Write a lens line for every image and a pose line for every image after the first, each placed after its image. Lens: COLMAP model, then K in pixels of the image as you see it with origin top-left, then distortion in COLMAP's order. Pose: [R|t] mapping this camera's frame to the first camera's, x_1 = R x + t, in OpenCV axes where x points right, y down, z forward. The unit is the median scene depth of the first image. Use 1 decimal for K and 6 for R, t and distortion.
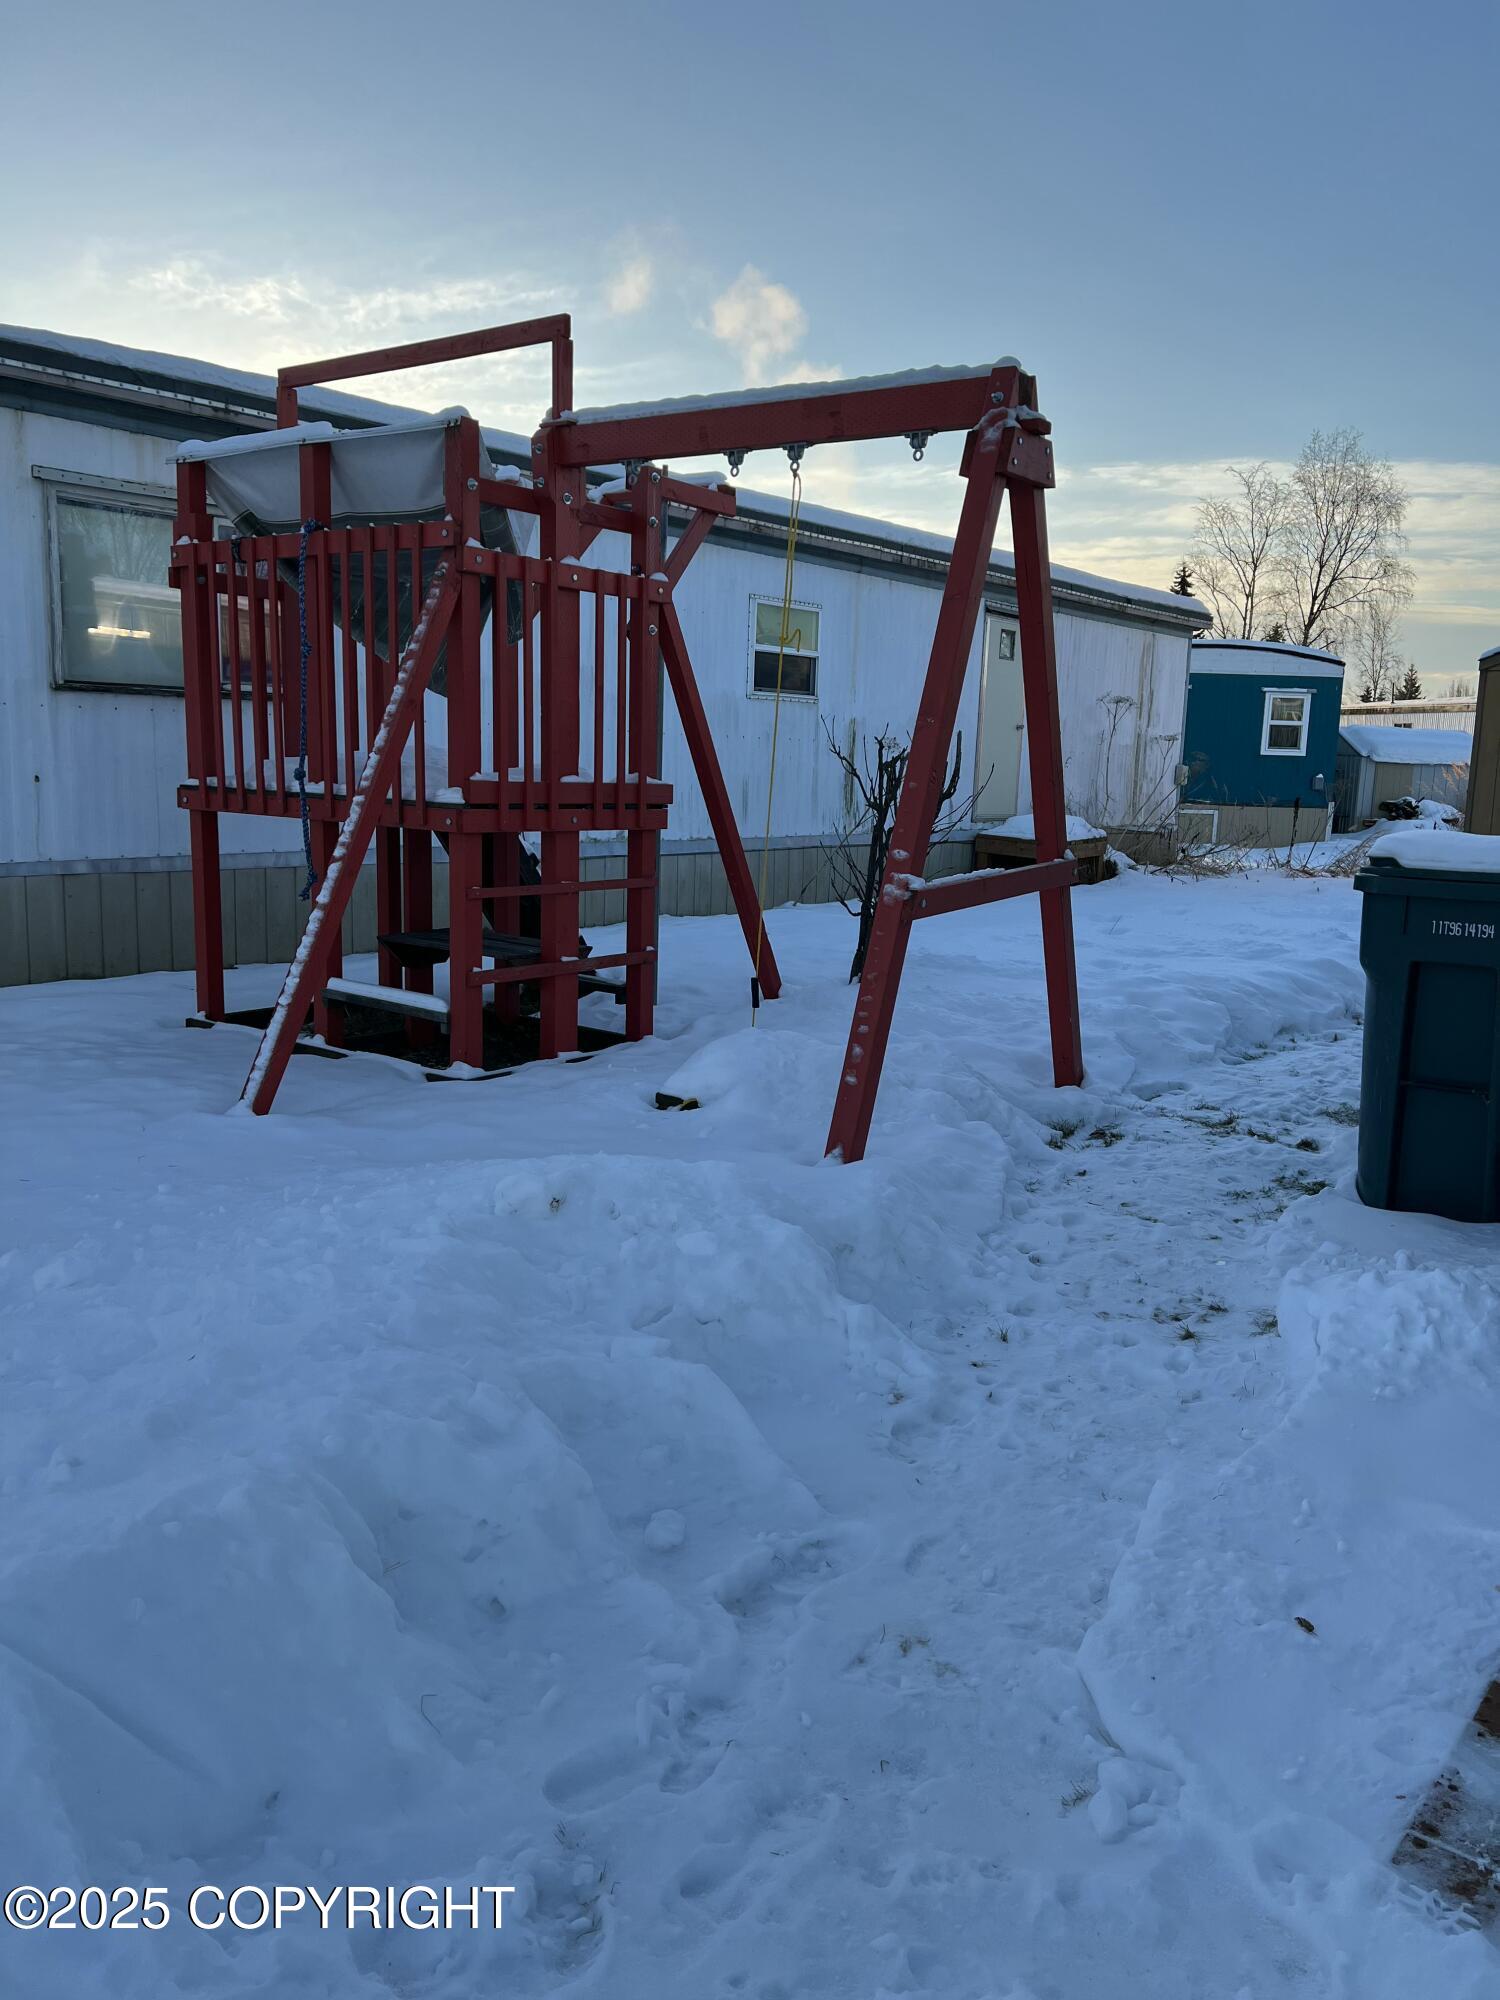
lens RADIAL K [[1503.7, 0, 754.6], [0, 1503.7, 995.3], [0, 0, 1]] dist [0.013020, -0.009489]
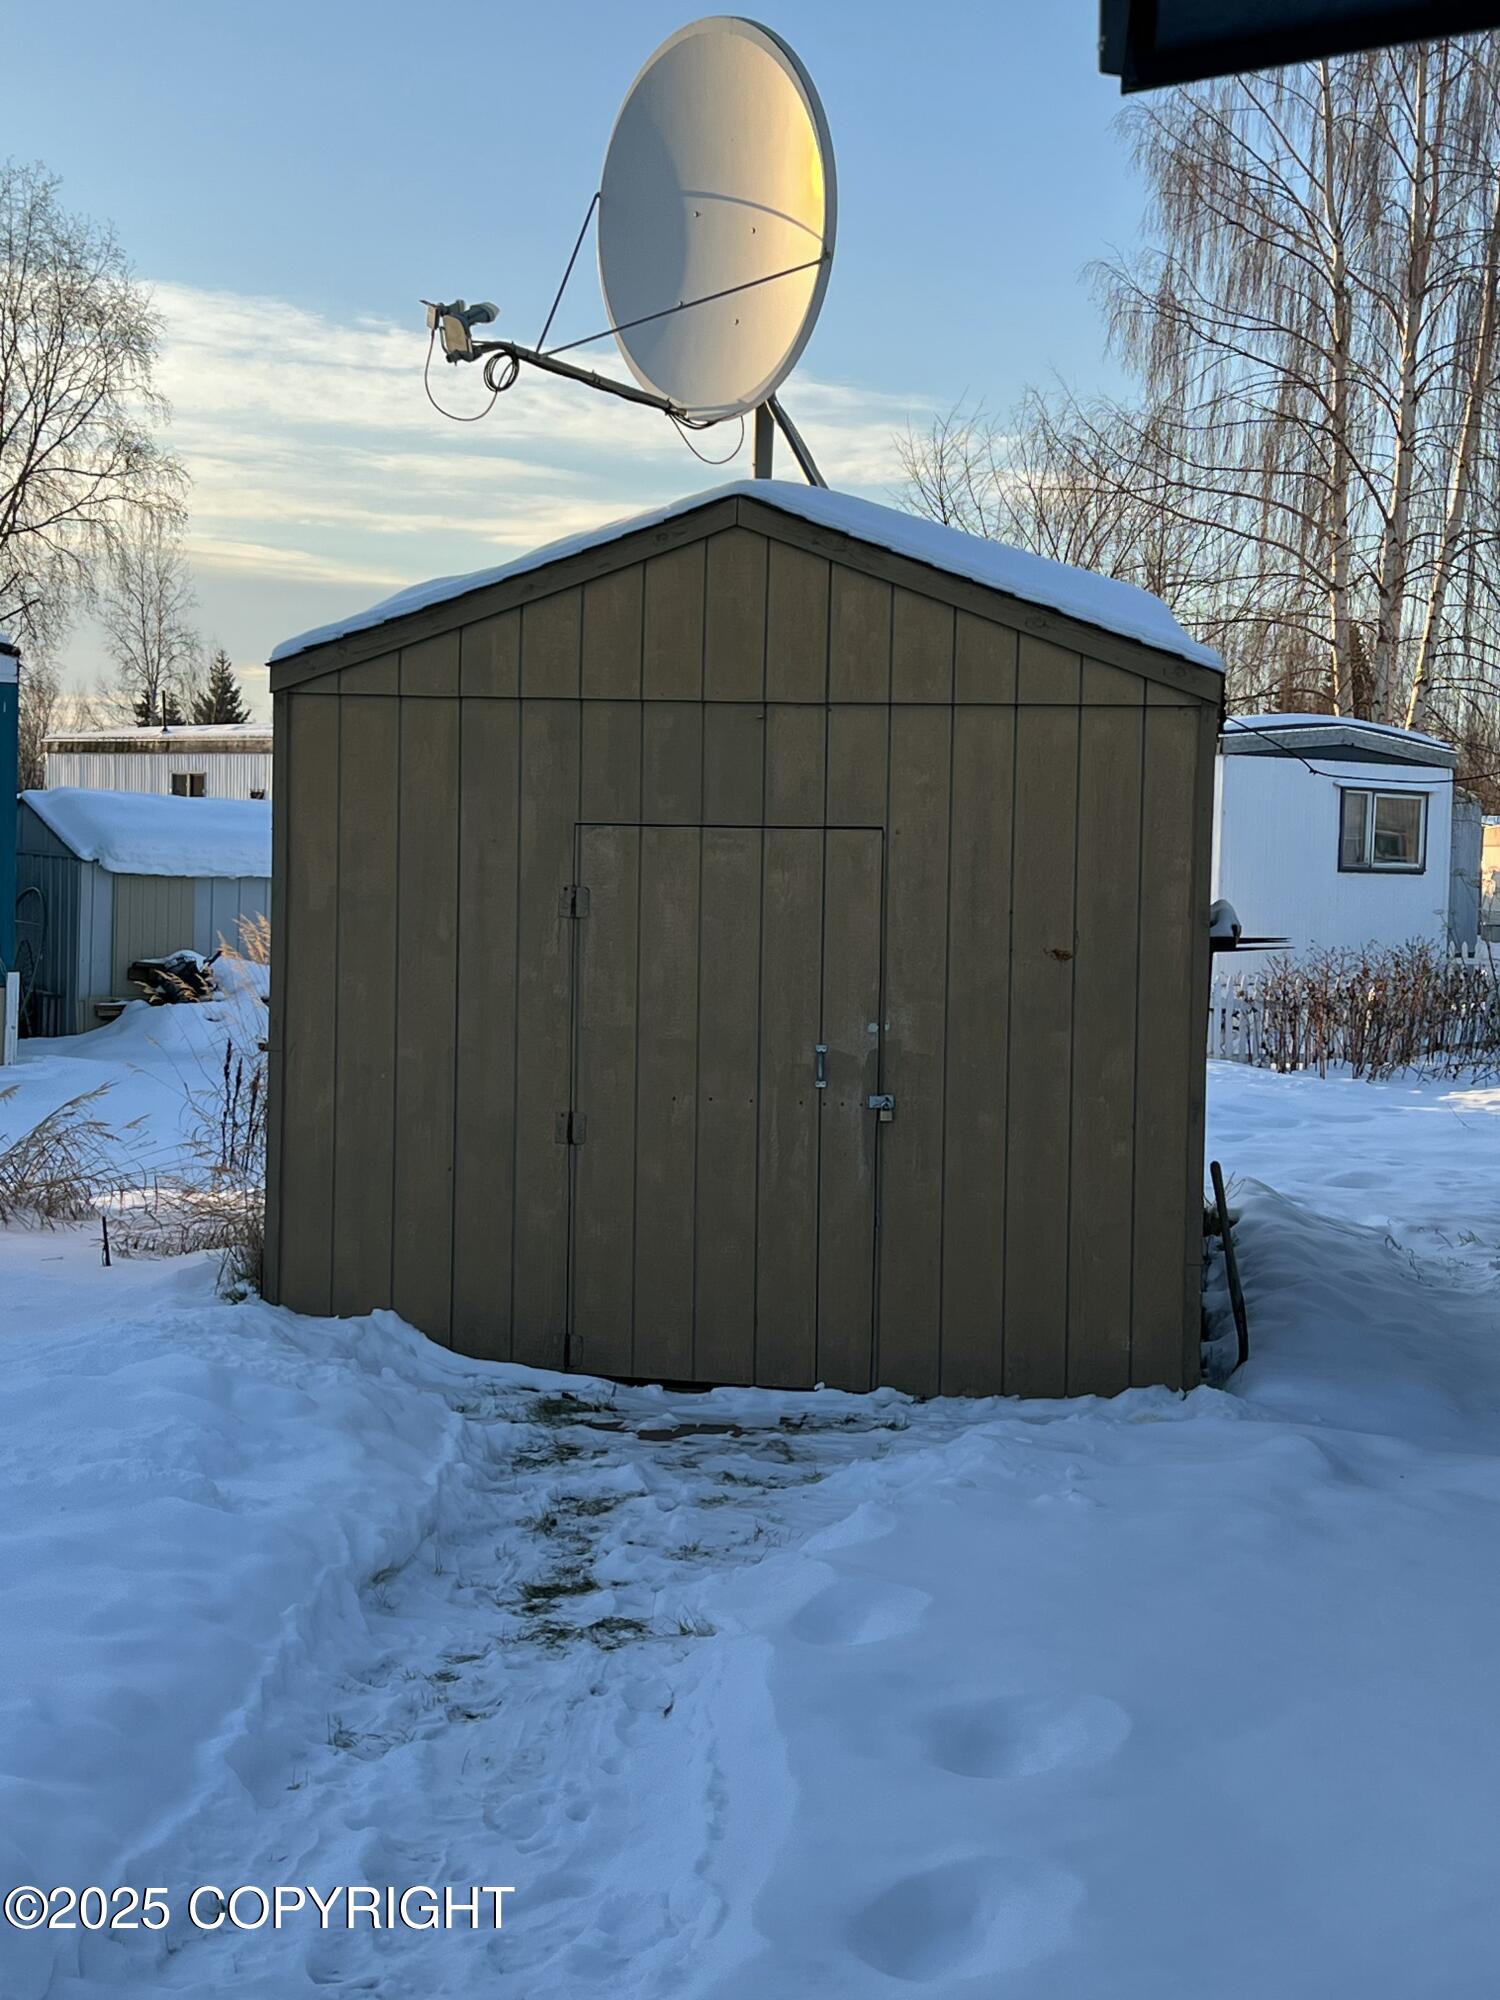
lens RADIAL K [[2991.0, 0, 754.1], [0, 2991.0, 1001.9], [0, 0, 1]] dist [0.316984, 0.000000]
pose [[0.838727, -0.037715, 0.543244, 0.048269], [0.090419, 0.993396, -0.070633, -0.021318], [-0.536993, 0.108361, 0.836598, 0.089731]]
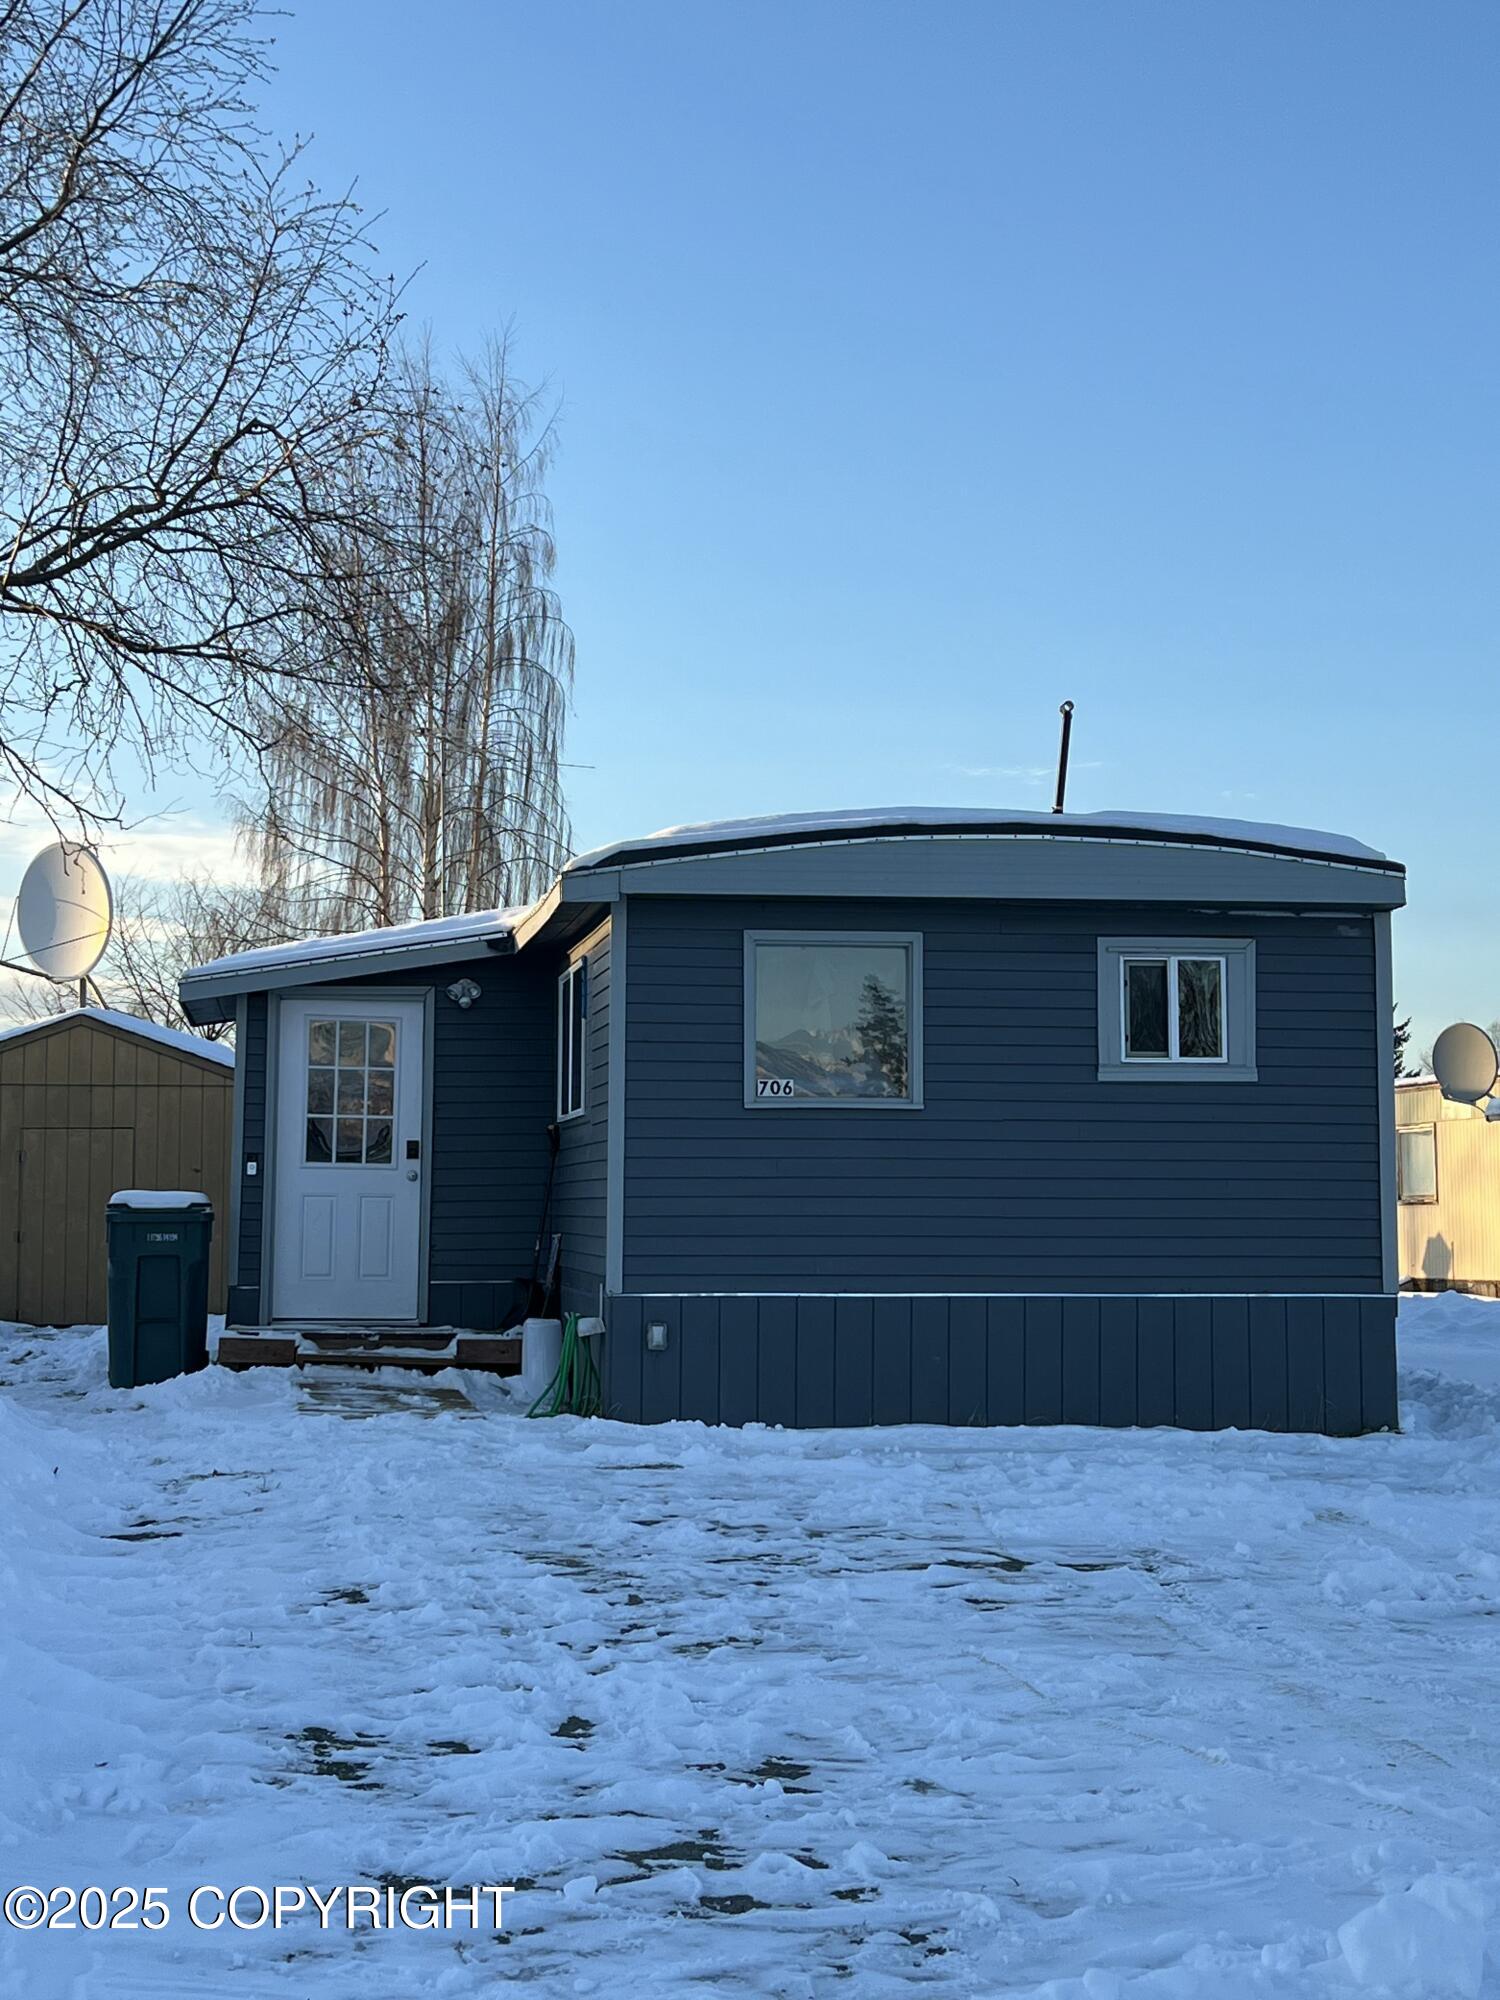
lens RADIAL K [[3243.2, 0, 761.2], [0, 3243.2, 989.1], [0, 0, 1]] dist [0.099605, 0.000000]
pose [[0.667703, 0.031124, 0.743777, -0.201328], [0.136272, 0.977133, -0.163223, 0.041396], [-0.731849, 0.210340, 0.648193, -0.223447]]
